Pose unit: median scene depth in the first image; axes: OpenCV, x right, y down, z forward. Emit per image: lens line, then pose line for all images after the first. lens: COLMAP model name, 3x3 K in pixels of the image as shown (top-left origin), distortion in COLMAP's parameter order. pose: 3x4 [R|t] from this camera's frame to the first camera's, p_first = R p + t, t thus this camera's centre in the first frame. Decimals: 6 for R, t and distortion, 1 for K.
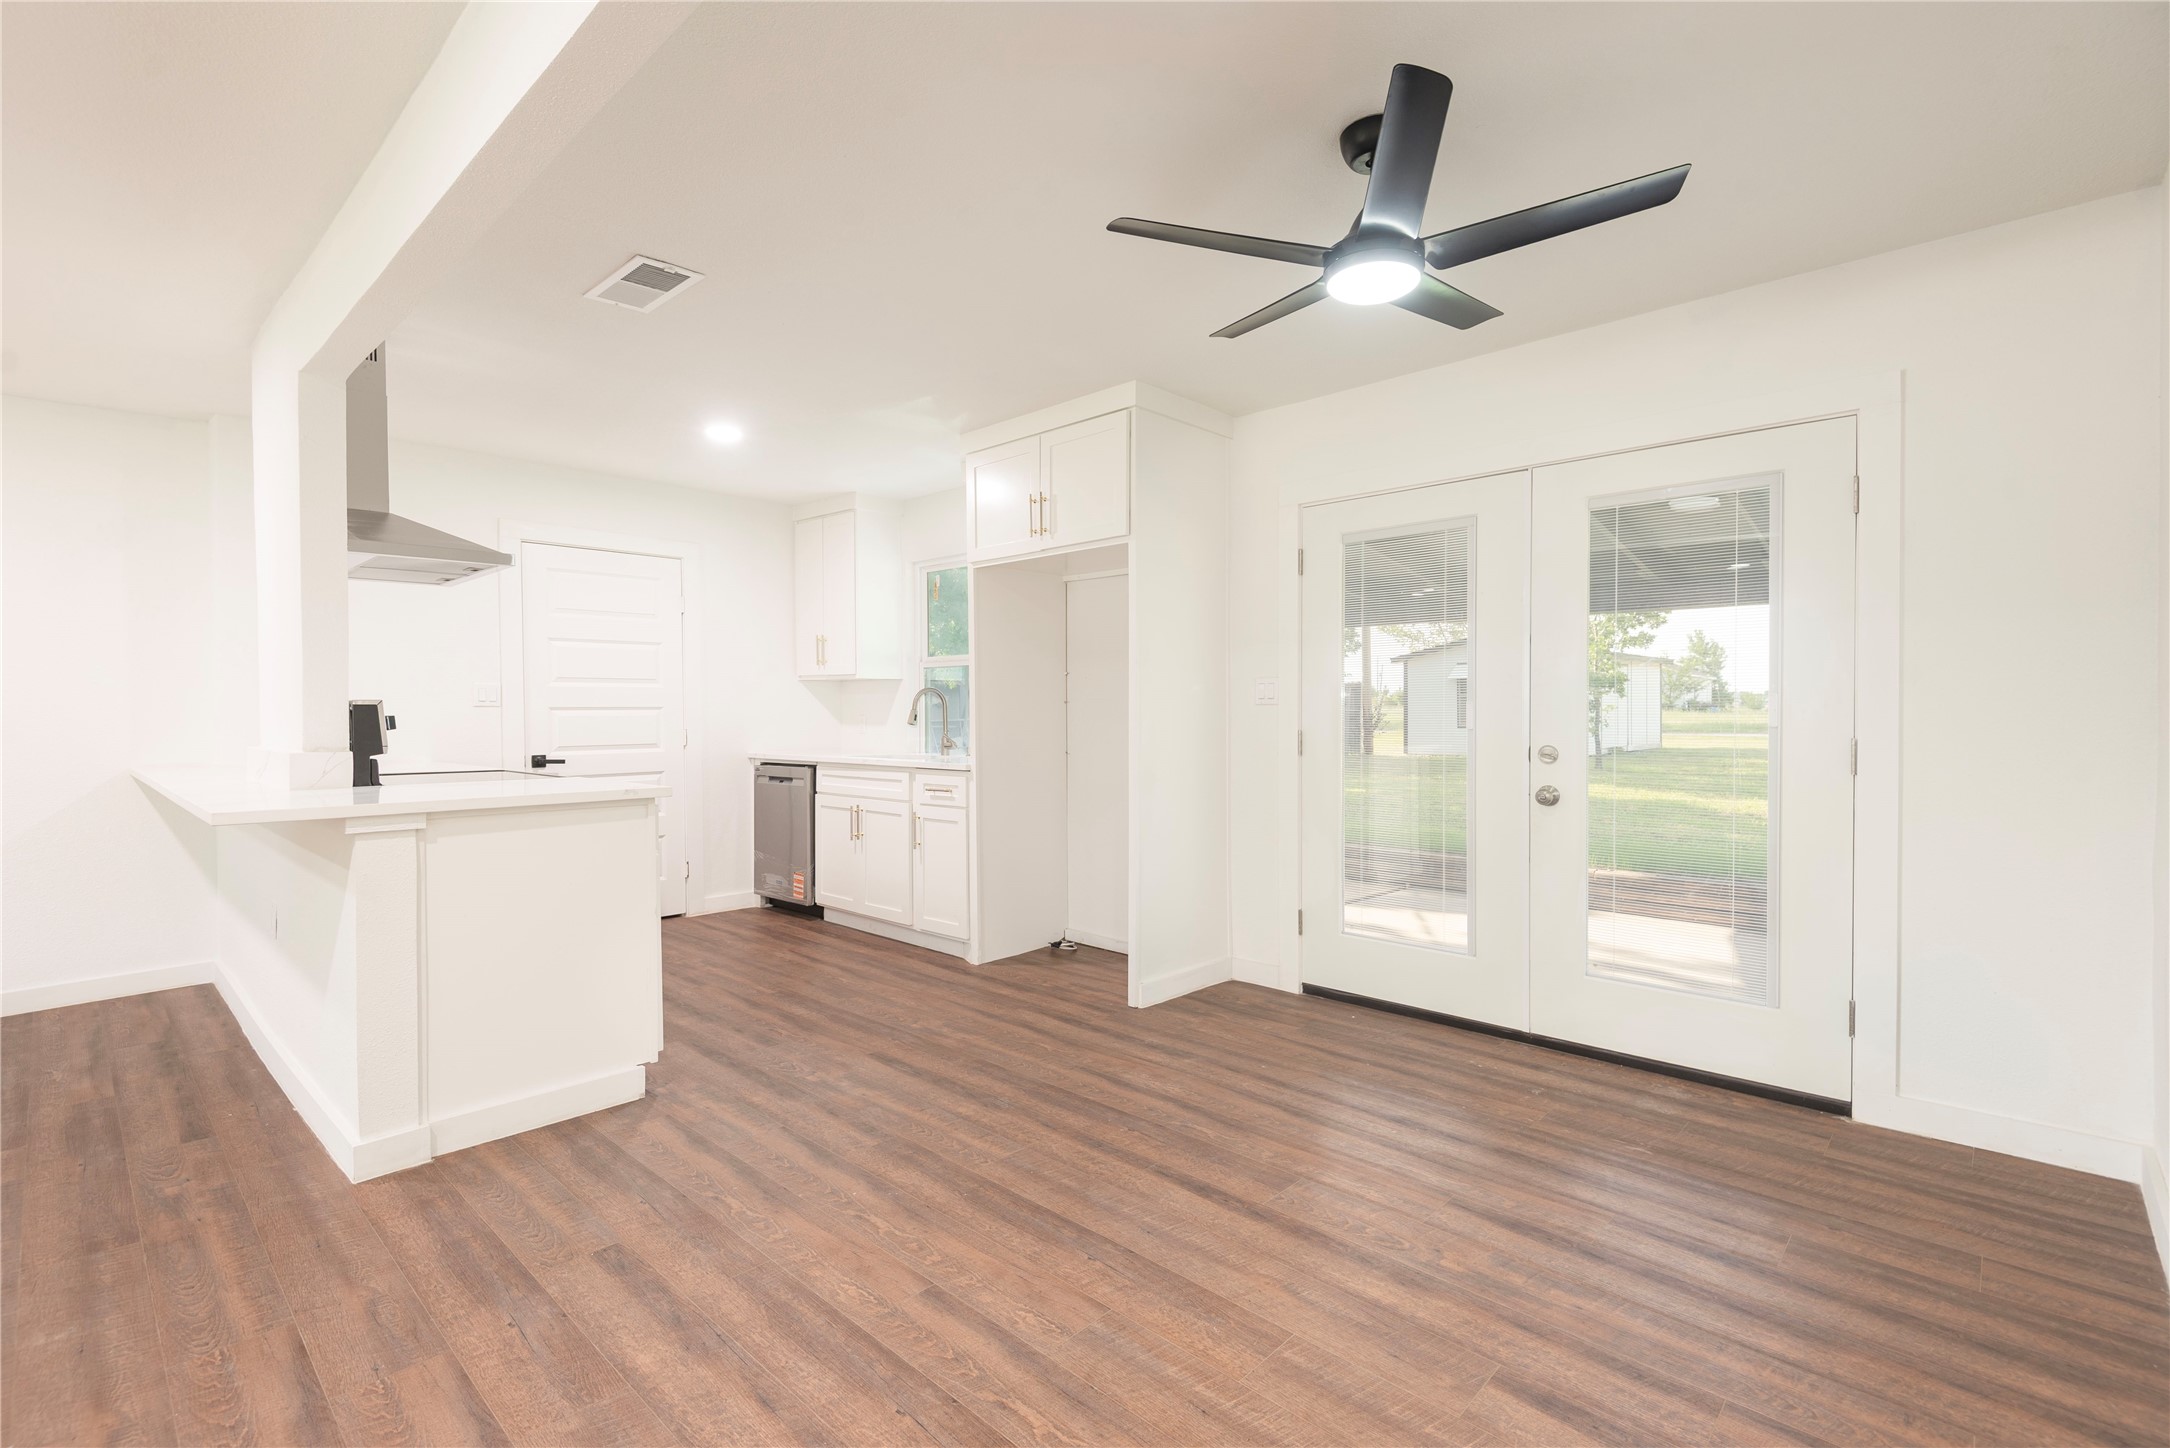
lens RADIAL K [[972.1, 0, 1081.1], [0, 972.1, 728.0], [0, 0, 1]] dist [0.027021, -0.015583]
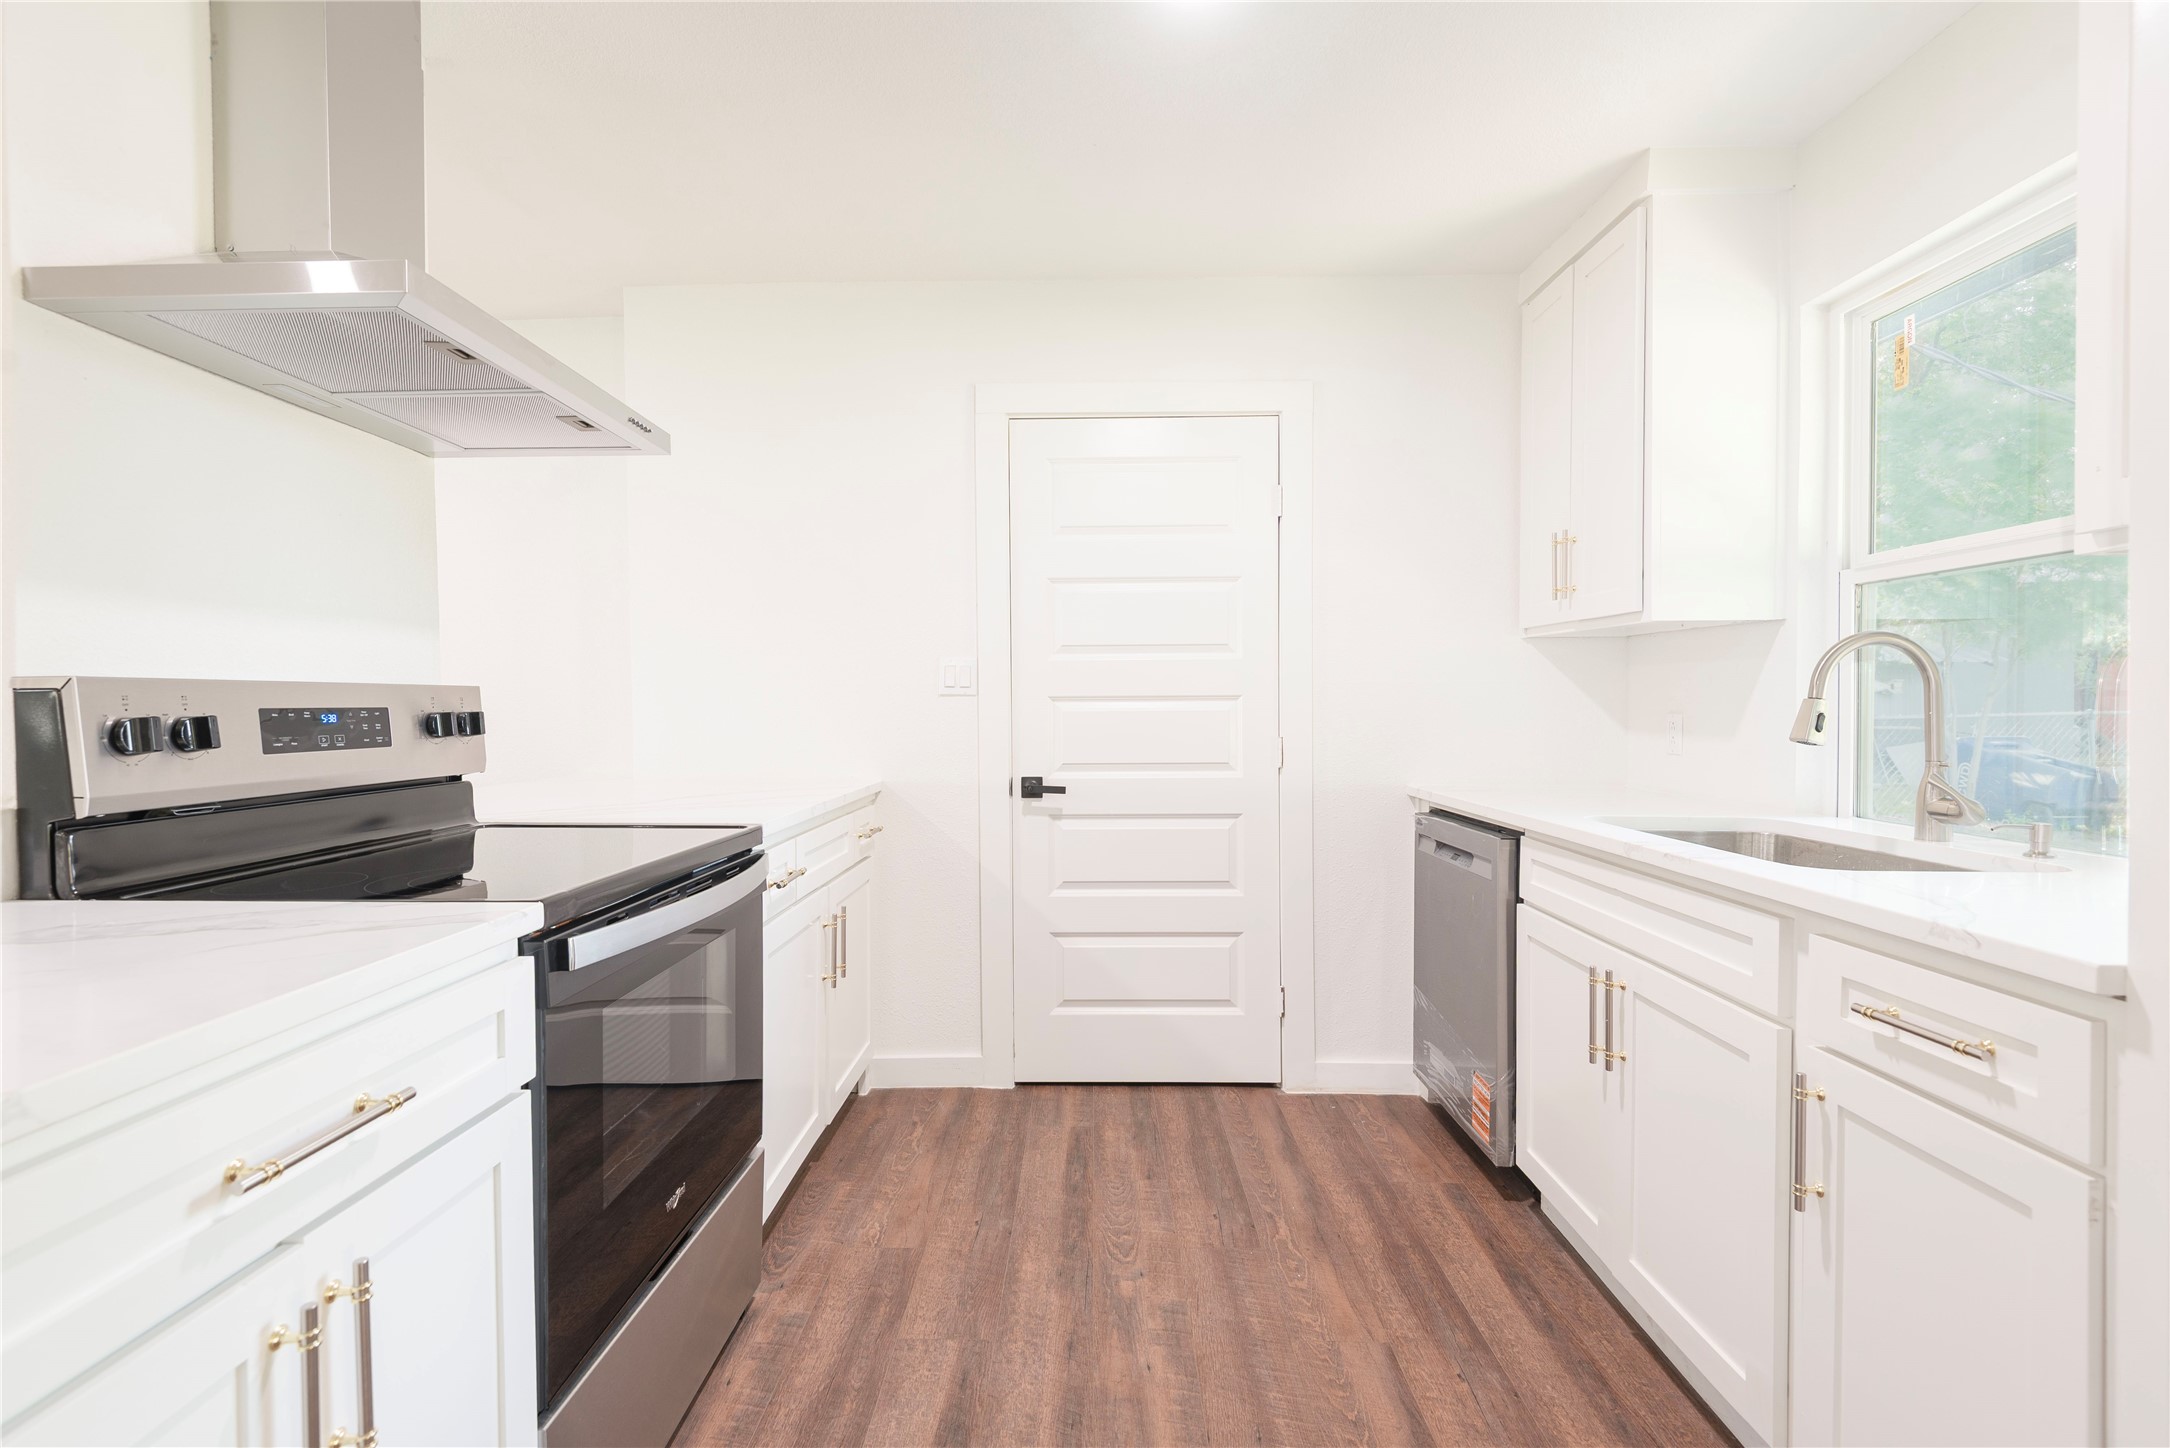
lens RADIAL K [[991.8, 0, 1086.0], [0, 991.8, 710.0], [0, 0, 1]] dist [0.031865, -0.000099]
pose [[0.679993, 0.005507, -0.733198, -0.109512], [-0.011730, 0.999926, -0.003368, -0.013075], [0.733125, 0.010891, 0.680007, 0.727251]]
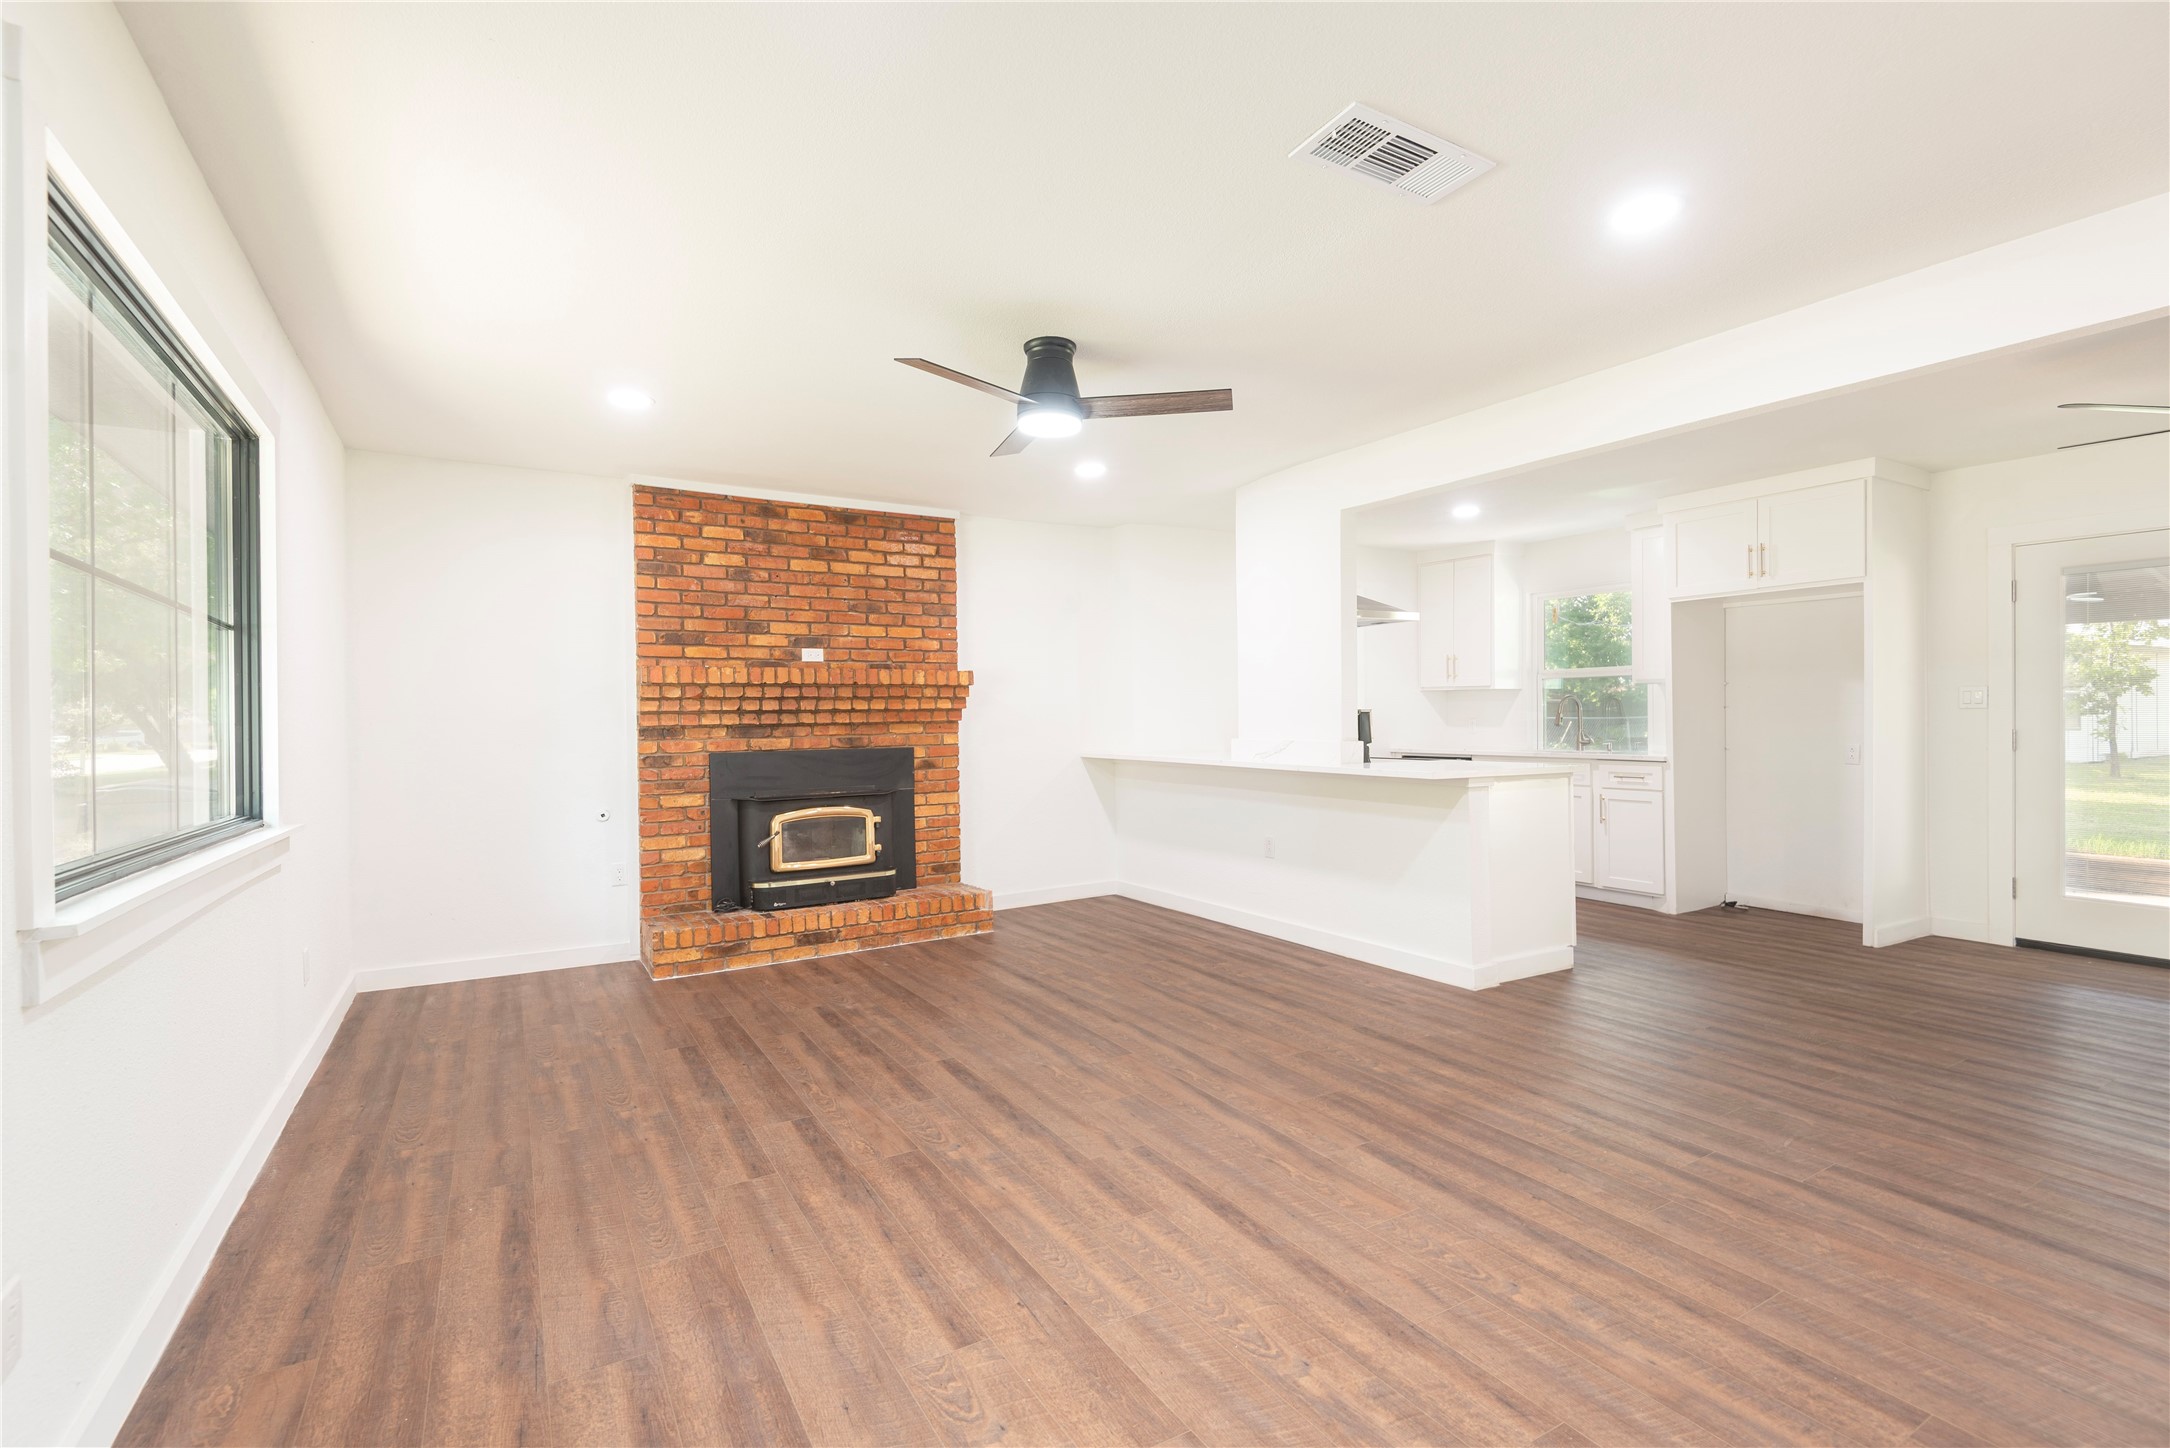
lens RADIAL K [[973.3, 0, 1078.7], [0, 973.3, 724.4], [0, 0, 1]] dist [0.050330, -0.037866]
pose [[0.960179, -0.001822, -0.279380, -0.514712], [-0.000489, 0.999966, -0.008202, 0.006753], [0.279386, 0.008012, 0.960146, -0.474133]]
